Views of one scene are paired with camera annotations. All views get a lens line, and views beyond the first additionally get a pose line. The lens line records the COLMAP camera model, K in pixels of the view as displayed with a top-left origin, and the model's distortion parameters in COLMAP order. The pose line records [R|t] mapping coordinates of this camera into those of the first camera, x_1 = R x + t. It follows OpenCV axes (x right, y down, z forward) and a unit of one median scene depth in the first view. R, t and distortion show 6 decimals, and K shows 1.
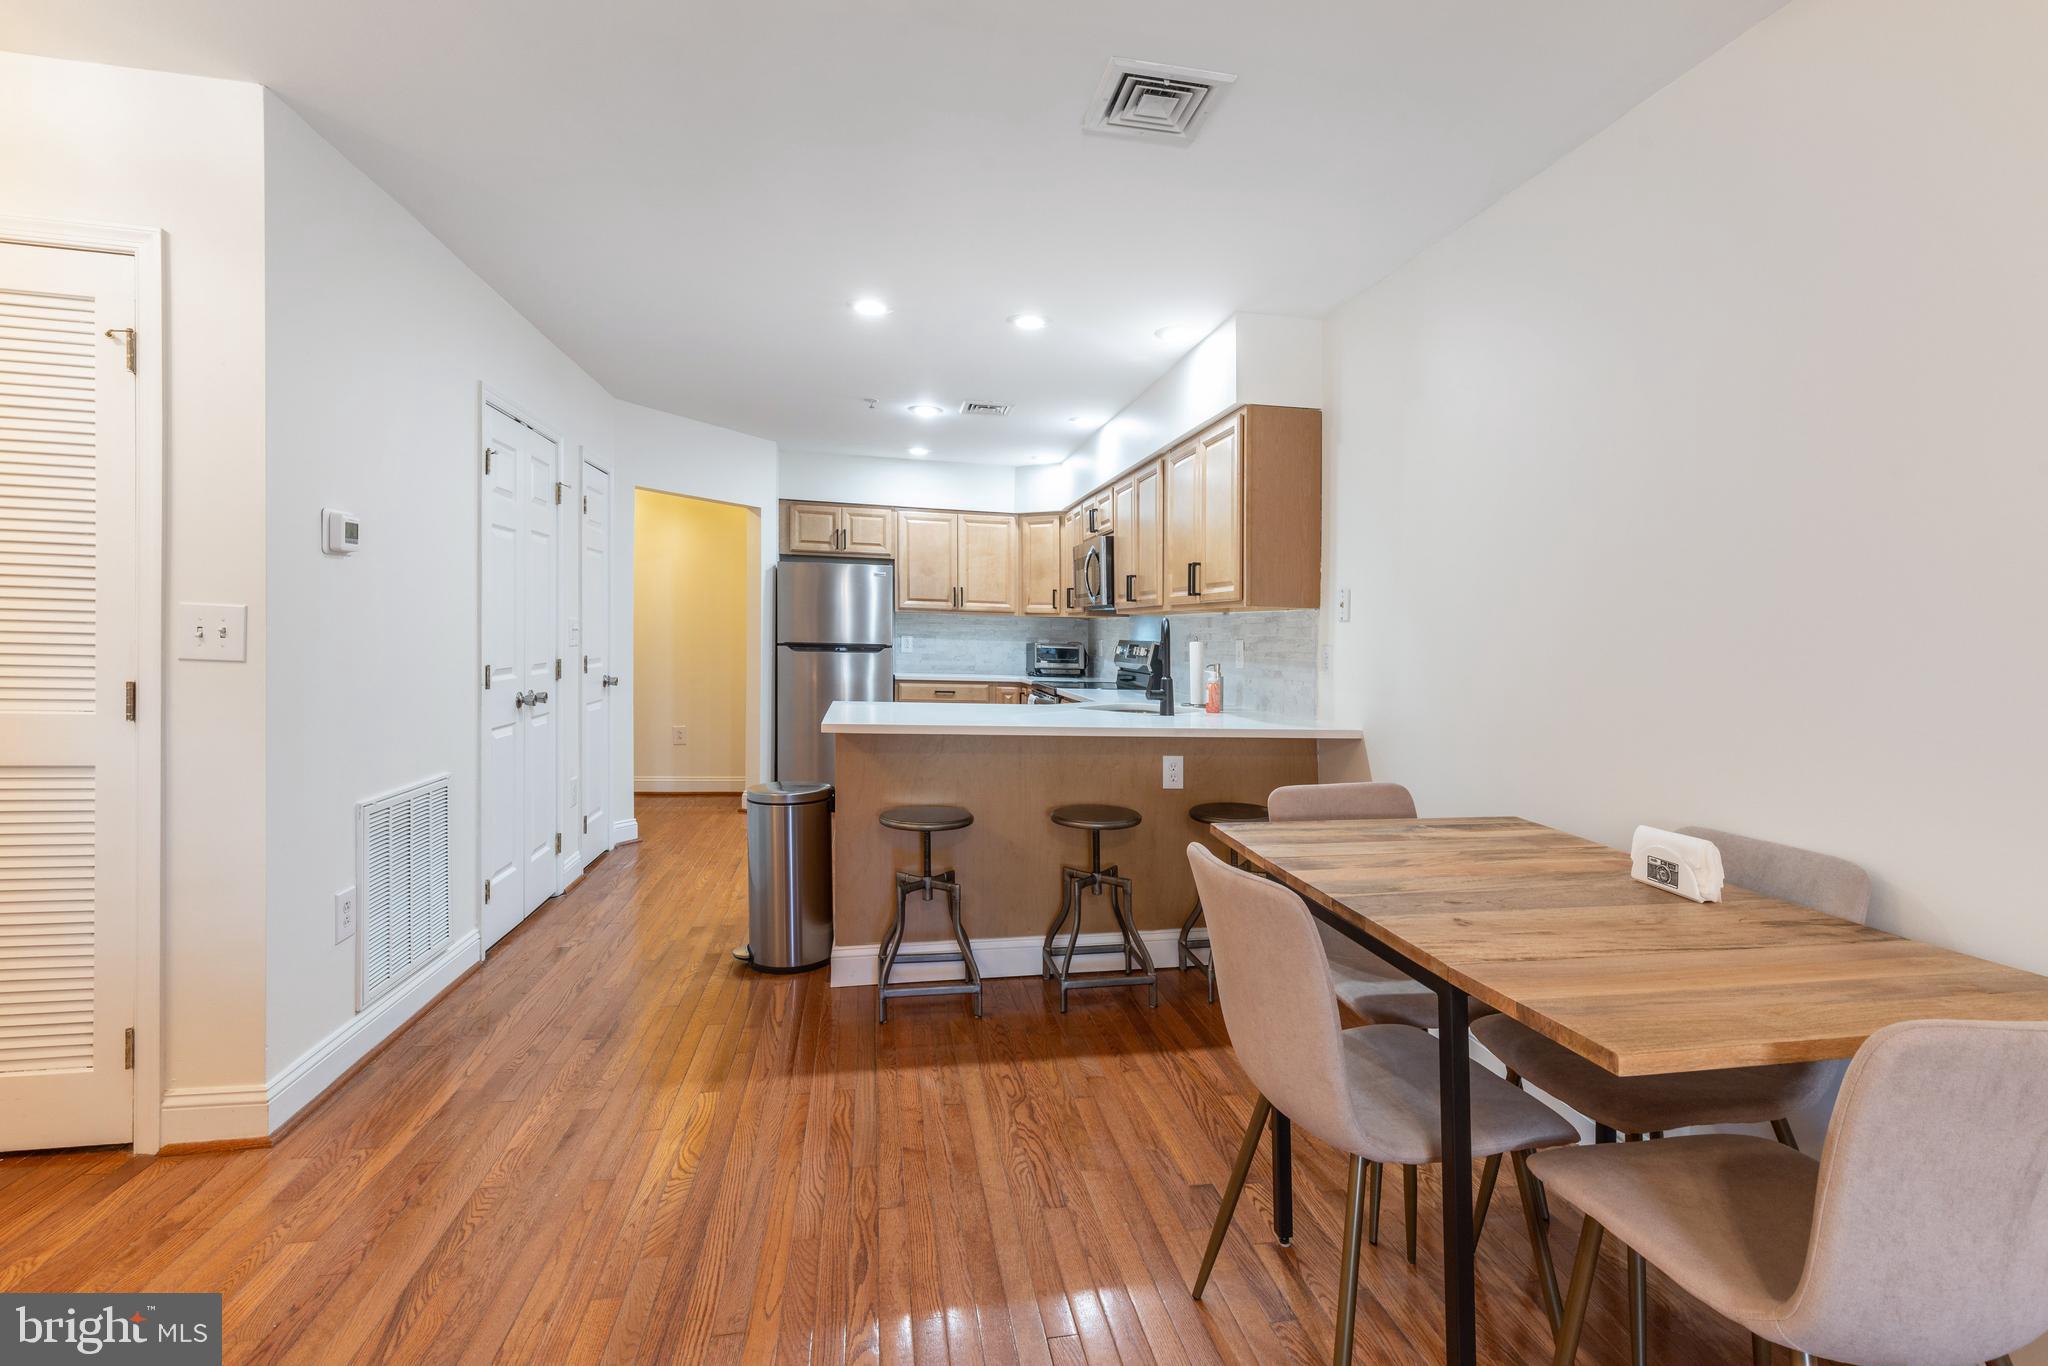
lens RADIAL K [[928.4, 0, 1042.2], [0, 928.4, 674.5], [0, 0, 1]] dist [-0.001346, 0.001754]
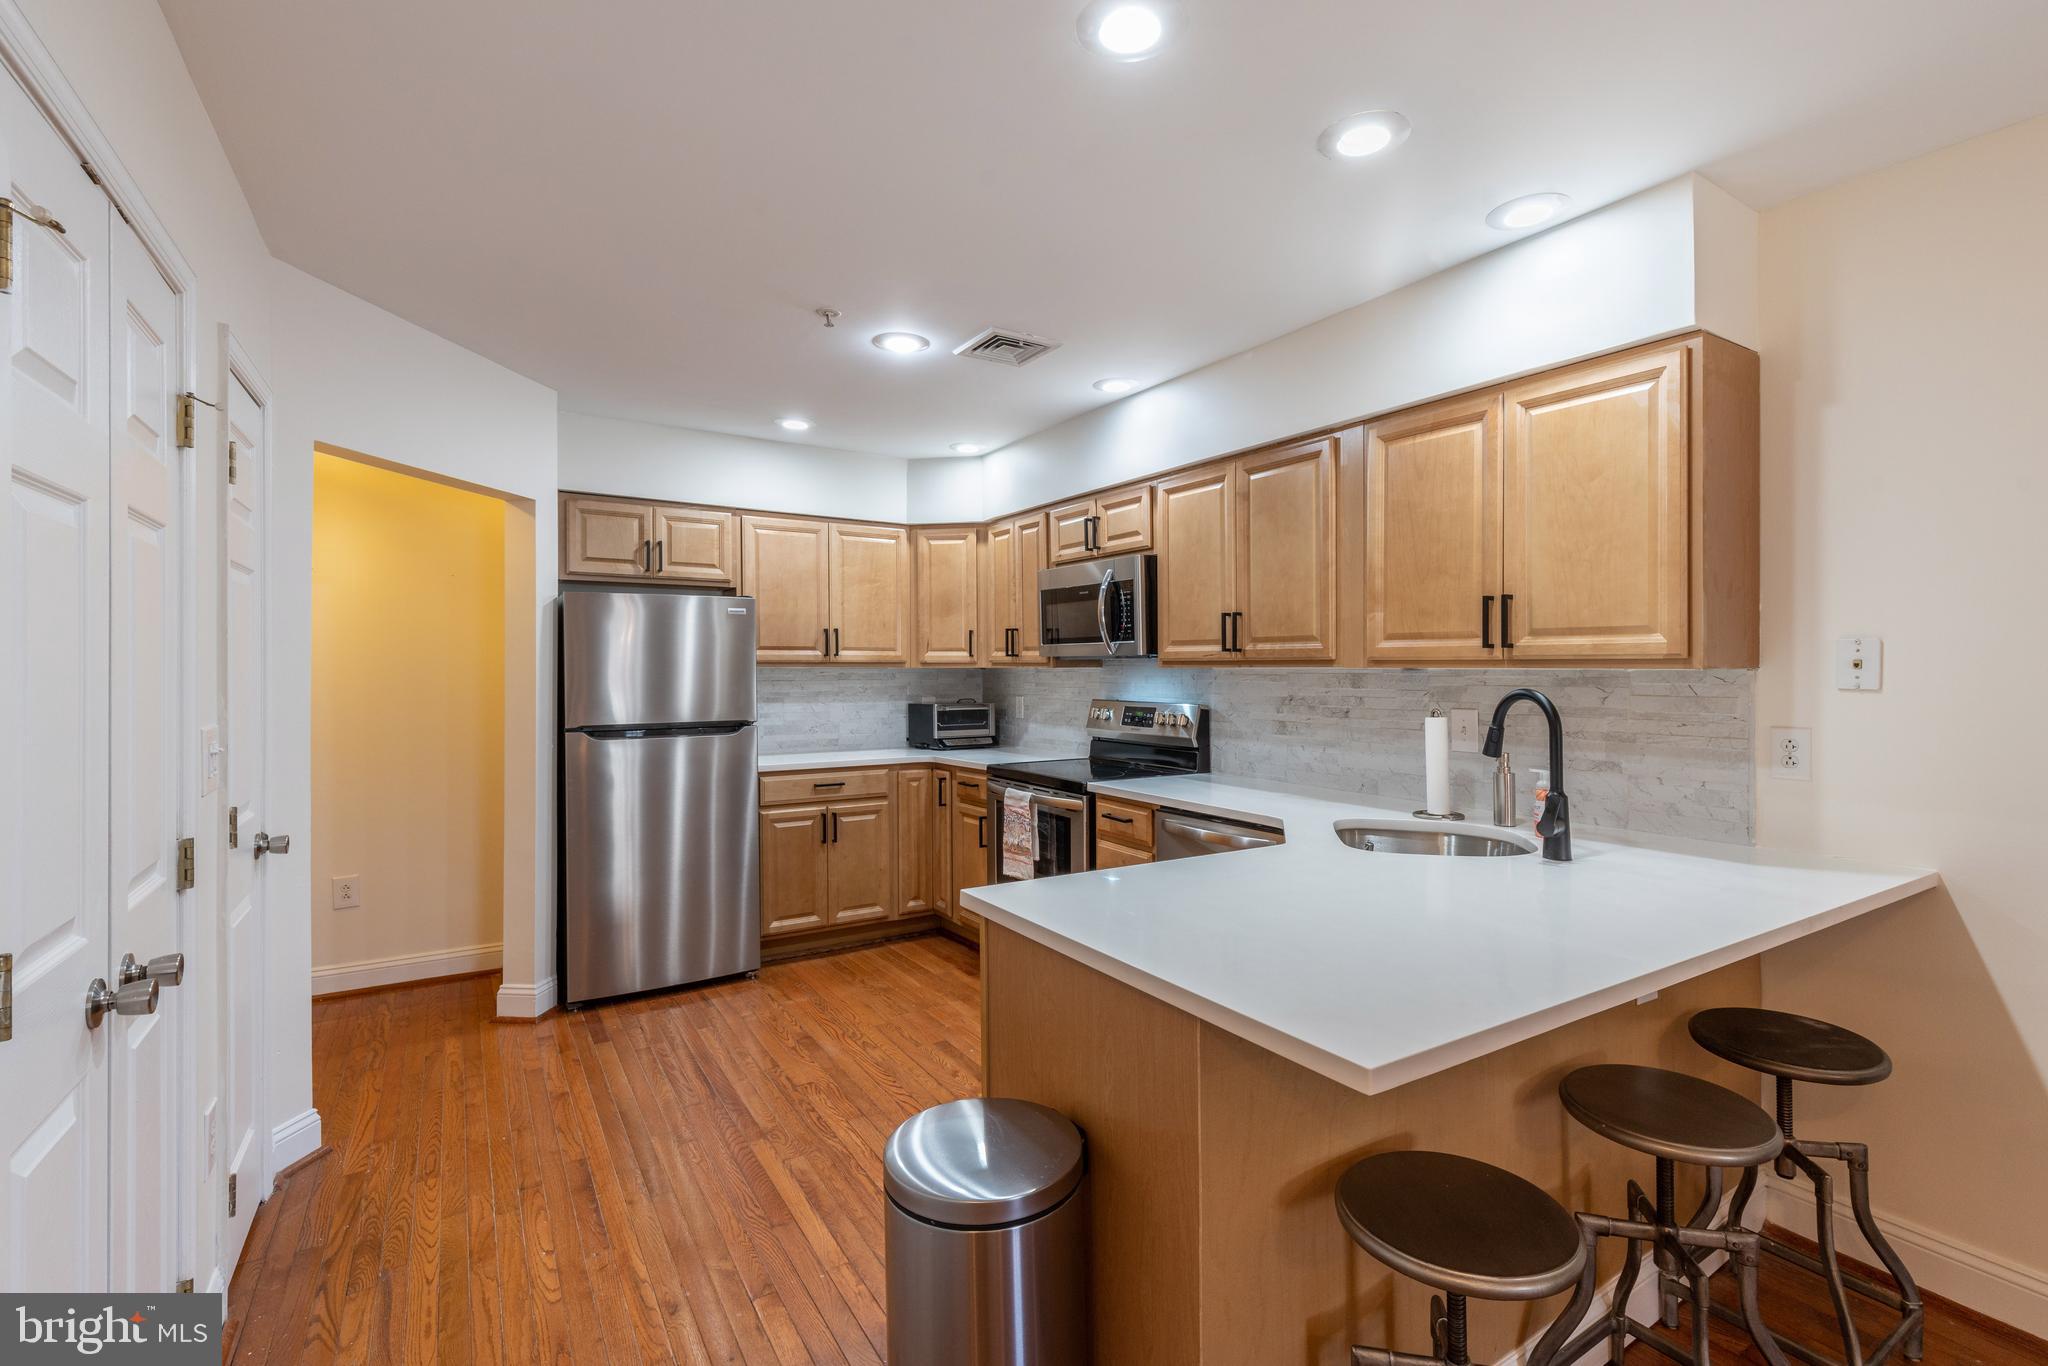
lens RADIAL K [[928.4, 0, 1031.0], [0, 928.4, 664.4], [0, 0, 1]] dist [-0.001346, 0.001754]
pose [[0.931714, -0.027628, 0.362141, -0.333235], [0.042501, 0.998546, -0.033168, -0.063372], [-0.360698, 0.046294, 0.931533, 0.508655]]
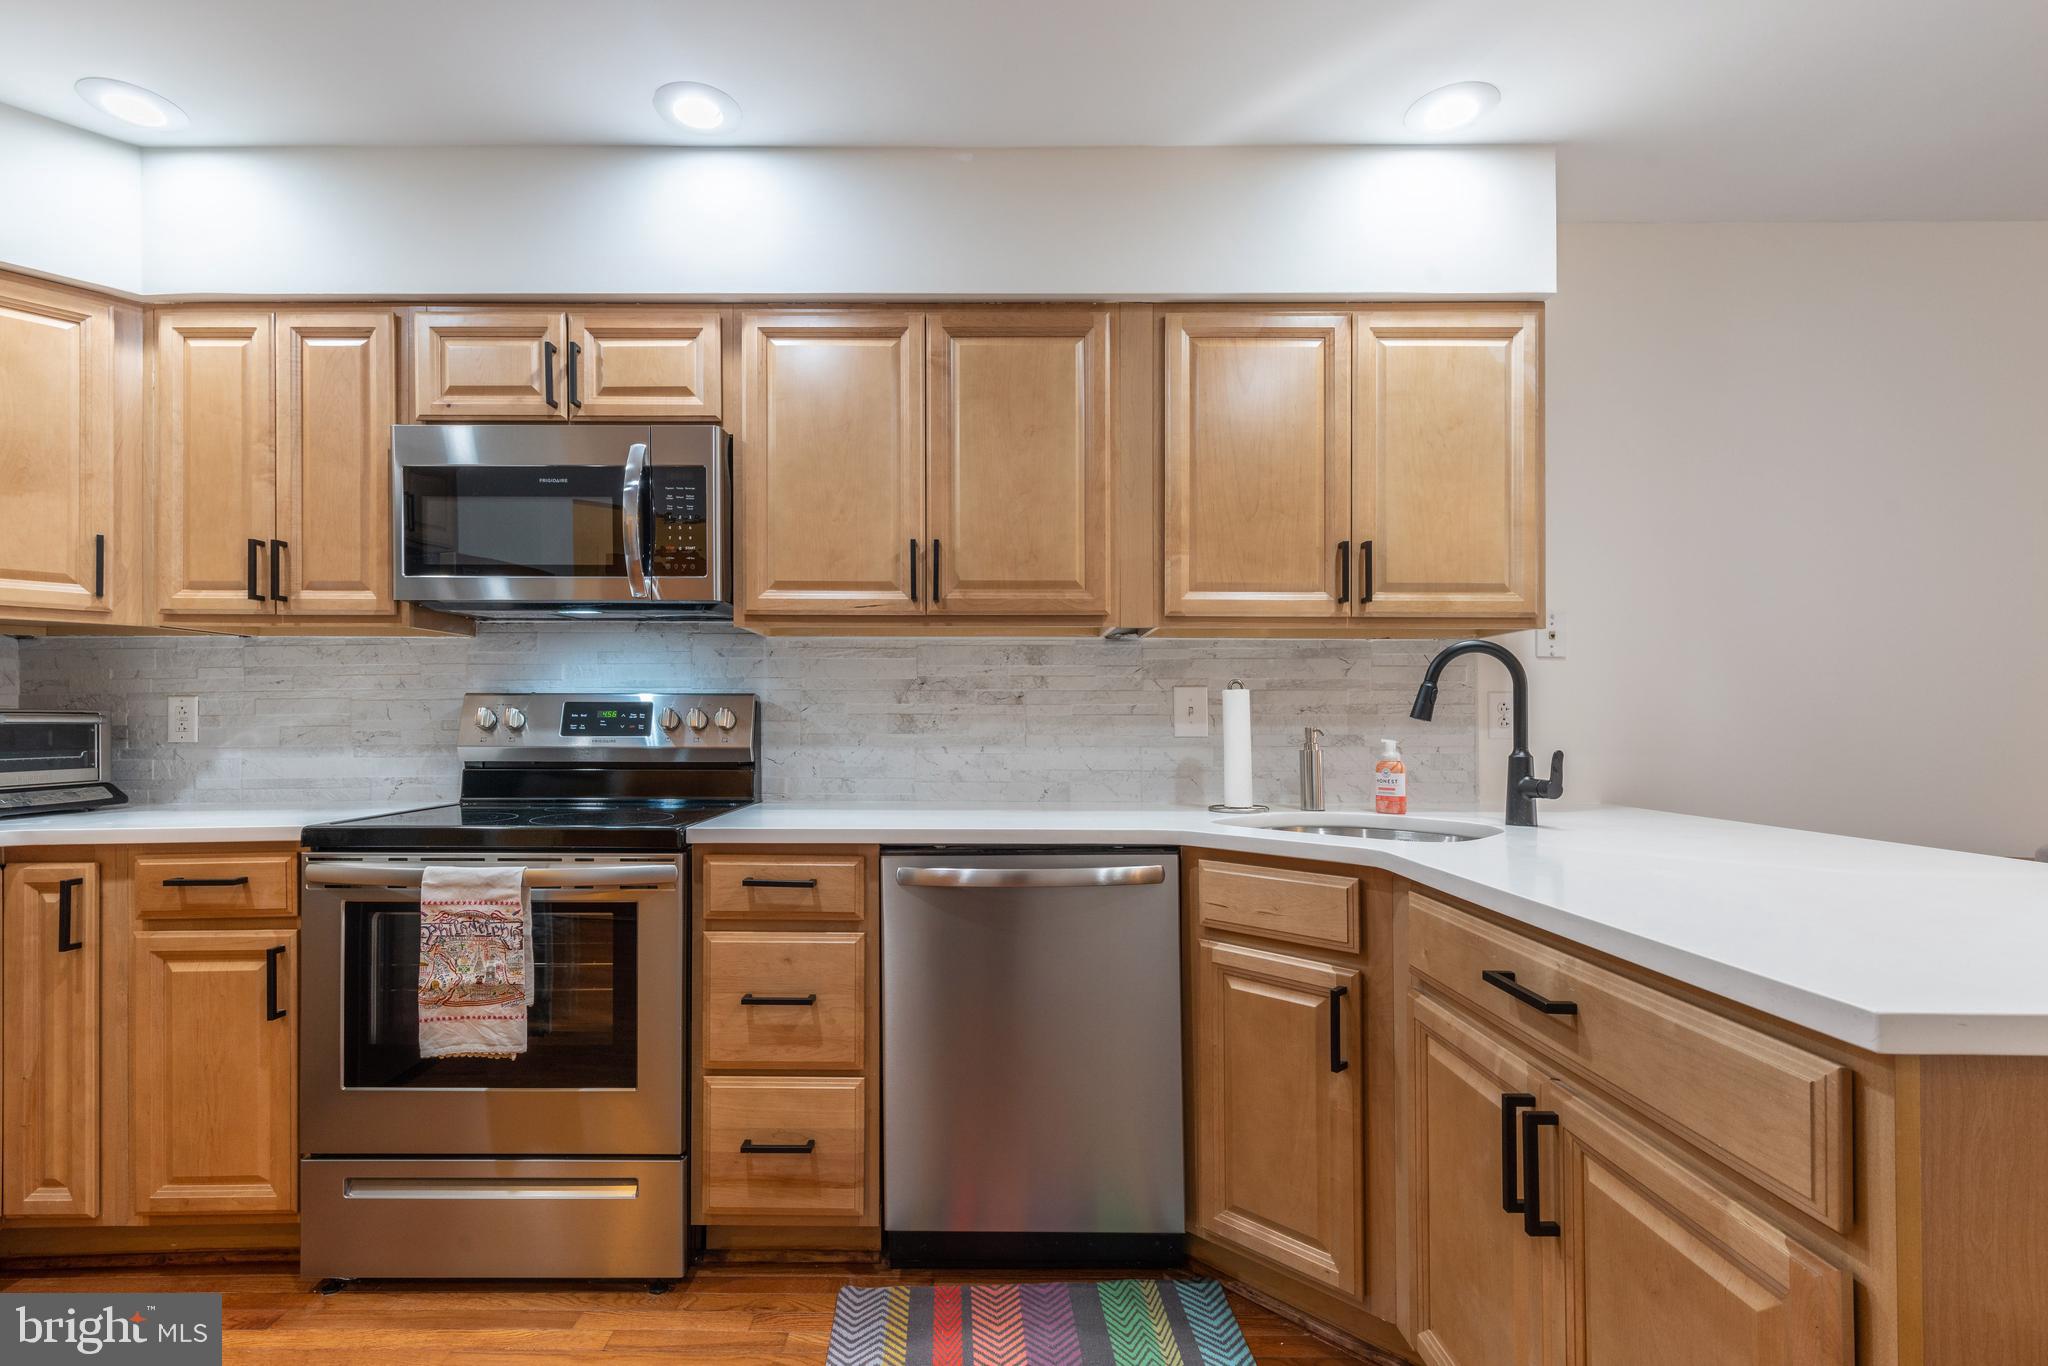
lens RADIAL K [[973.2, 0, 1014.7], [0, 973.2, 707.1], [0, 0, 1]] dist [0.008102, 0.000976]
pose [[0.197888, -0.020219, 0.980016, -0.408115], [0.045726, 0.998889, 0.011375, -0.038160], [-0.979158, 0.042561, 0.198593, 1.029484]]
